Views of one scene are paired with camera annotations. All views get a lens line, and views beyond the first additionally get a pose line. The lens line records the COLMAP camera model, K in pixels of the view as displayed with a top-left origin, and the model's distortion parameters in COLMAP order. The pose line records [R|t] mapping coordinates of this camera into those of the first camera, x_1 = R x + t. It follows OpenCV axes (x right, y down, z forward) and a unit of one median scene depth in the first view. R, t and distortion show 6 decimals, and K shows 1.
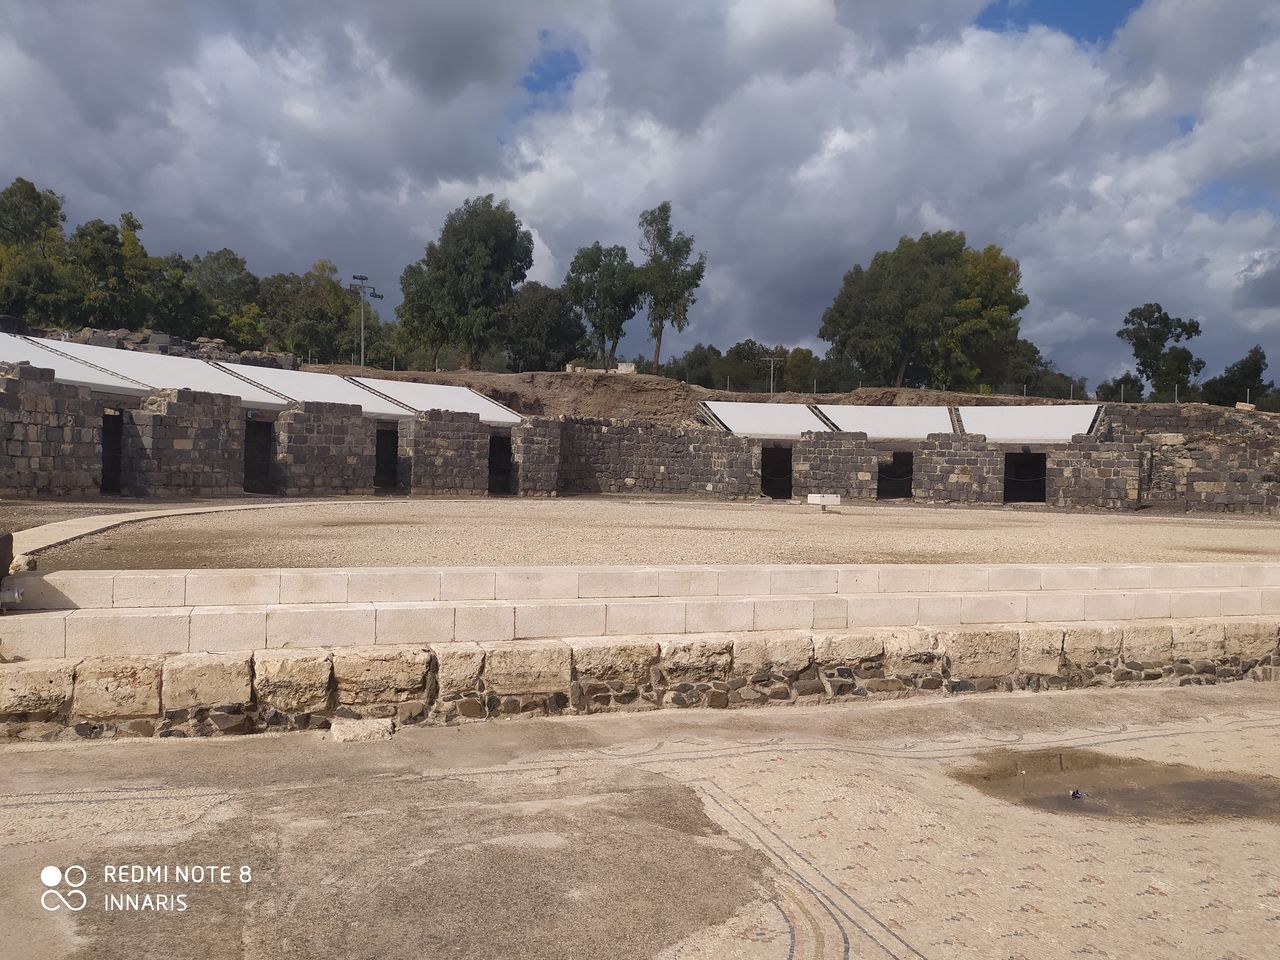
lens RADIAL K [[955.9, 0, 631.7], [0, 955.9, 480.1], [0, 0, 1]] dist [0.052335, -0.051937]
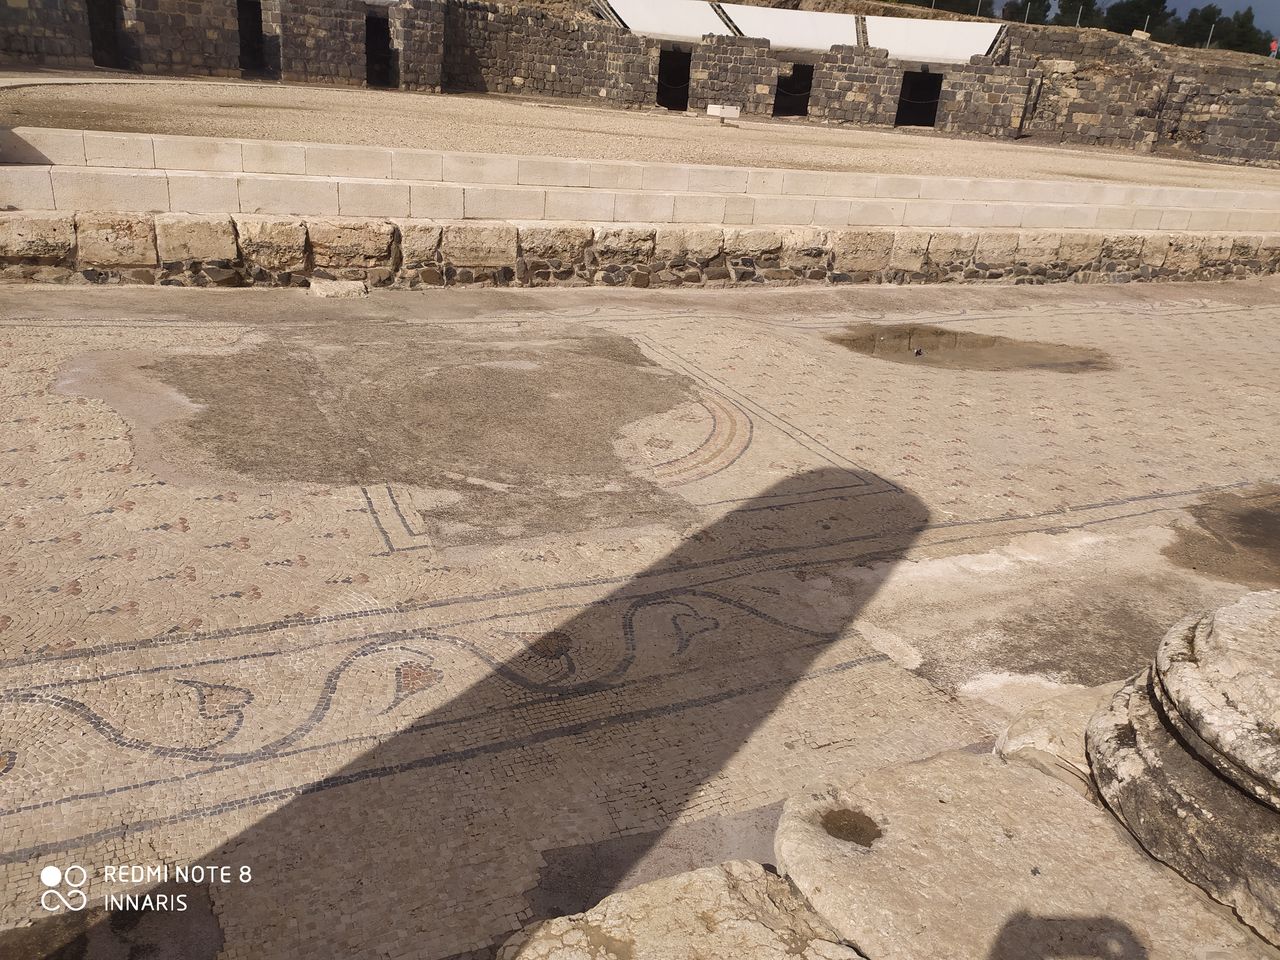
lens RADIAL K [[955.9, 0, 631.7], [0, 955.9, 480.1], [0, 0, 1]] dist [0.052335, -0.051937]
pose [[0.991438, 0.006619, 0.130409, -0.061996], [-0.055520, 0.925310, 0.375125, 0.015217], [-0.118185, -0.379154, 0.917755, -0.140140]]
